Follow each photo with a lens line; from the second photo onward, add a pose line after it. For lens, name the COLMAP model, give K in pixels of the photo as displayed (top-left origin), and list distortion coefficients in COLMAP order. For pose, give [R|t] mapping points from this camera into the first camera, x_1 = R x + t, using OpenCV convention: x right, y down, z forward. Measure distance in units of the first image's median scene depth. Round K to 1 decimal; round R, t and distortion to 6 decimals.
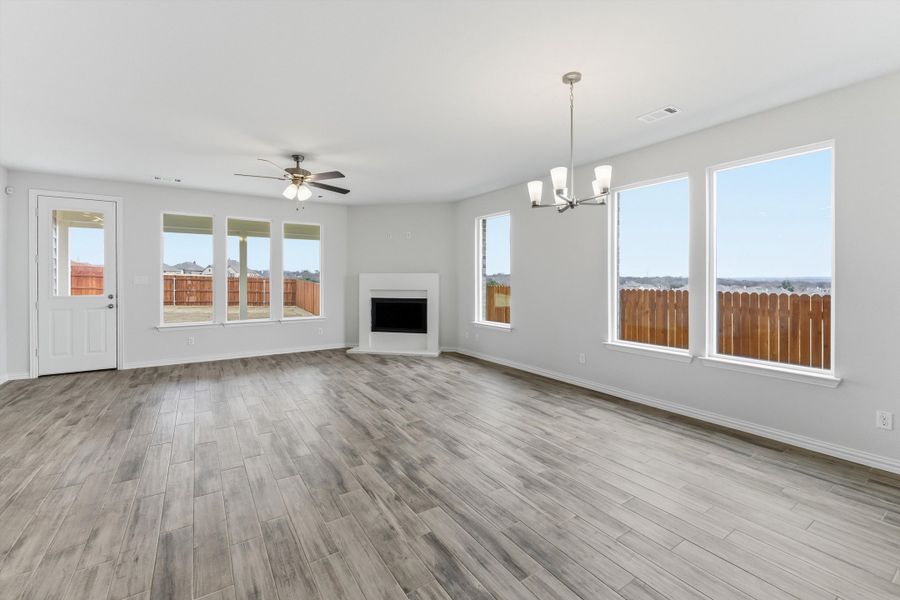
lens RADIAL K [[388.4, 0, 456.7], [0, 388.4, 277.5], [0, 0, 1]] dist [-0.002552, -0.000500]
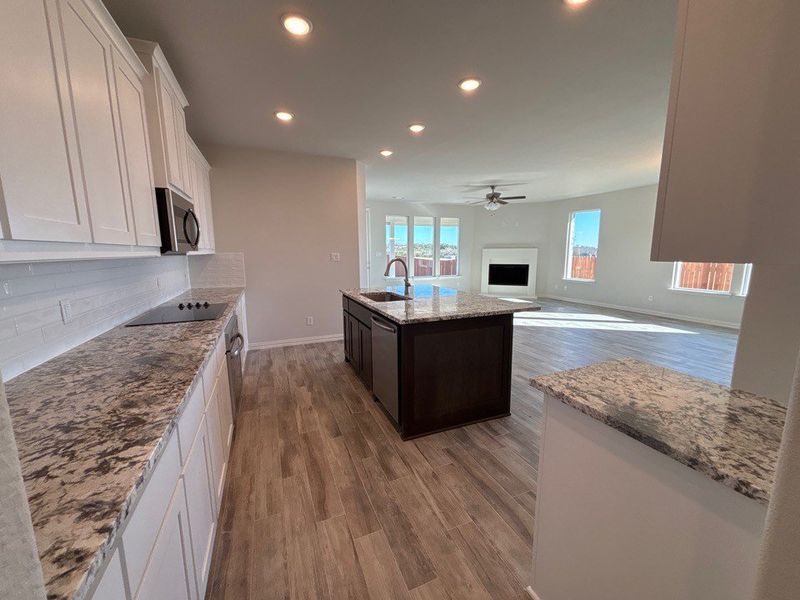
lens RADIAL K [[321.5, 0, 398.0], [0, 321.5, 300.5], [0, 0, 1]] dist [-0.003715, -0.000190]
pose [[0.980278, 0.024061, -0.196155, -0.868100], [0.007625, 0.987216, 0.159203, -0.035985], [0.197478, -0.157558, 0.967563, -1.056309]]
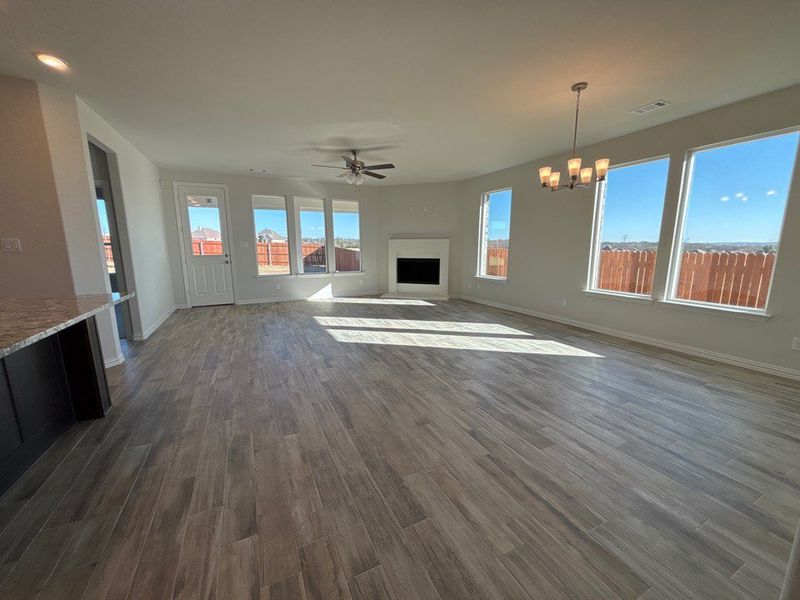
lens RADIAL K [[321.5, 0, 398.4], [0, 321.5, 299.9], [0, 0, 1]] dist [-0.003715, -0.000190]
pose [[0.988853, 0.023432, -0.147040, -0.128378], [0.002530, 0.984752, 0.173944, 0.008749], [0.148874, -0.172377, 0.973716, -0.264710]]
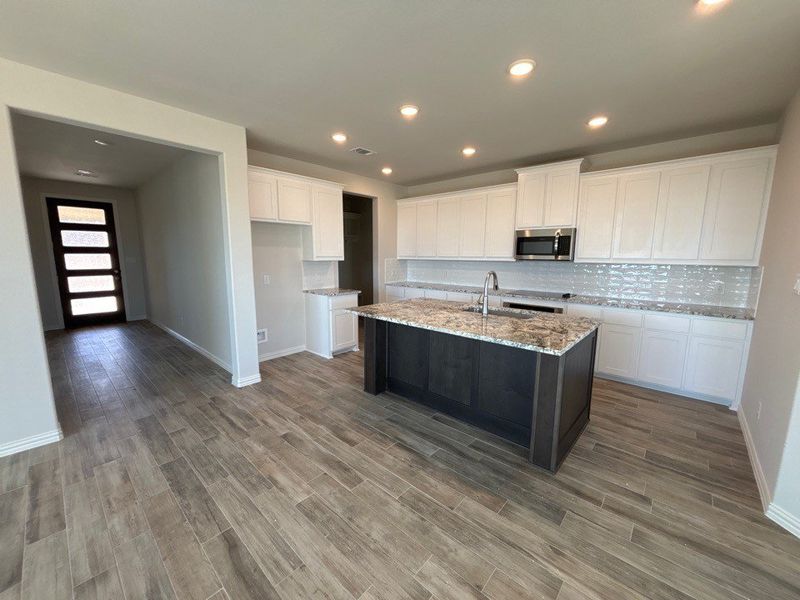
lens RADIAL K [[321.5, 0, 399.5], [0, 321.5, 301.5], [0, 0, 1]] dist [-0.003715, -0.000190]
pose [[-0.971128, 0.029137, -0.236772, -0.576152], [-0.005205, 0.989689, 0.143138, -0.048320], [0.238502, 0.140238, -0.960963, 1.140083]]
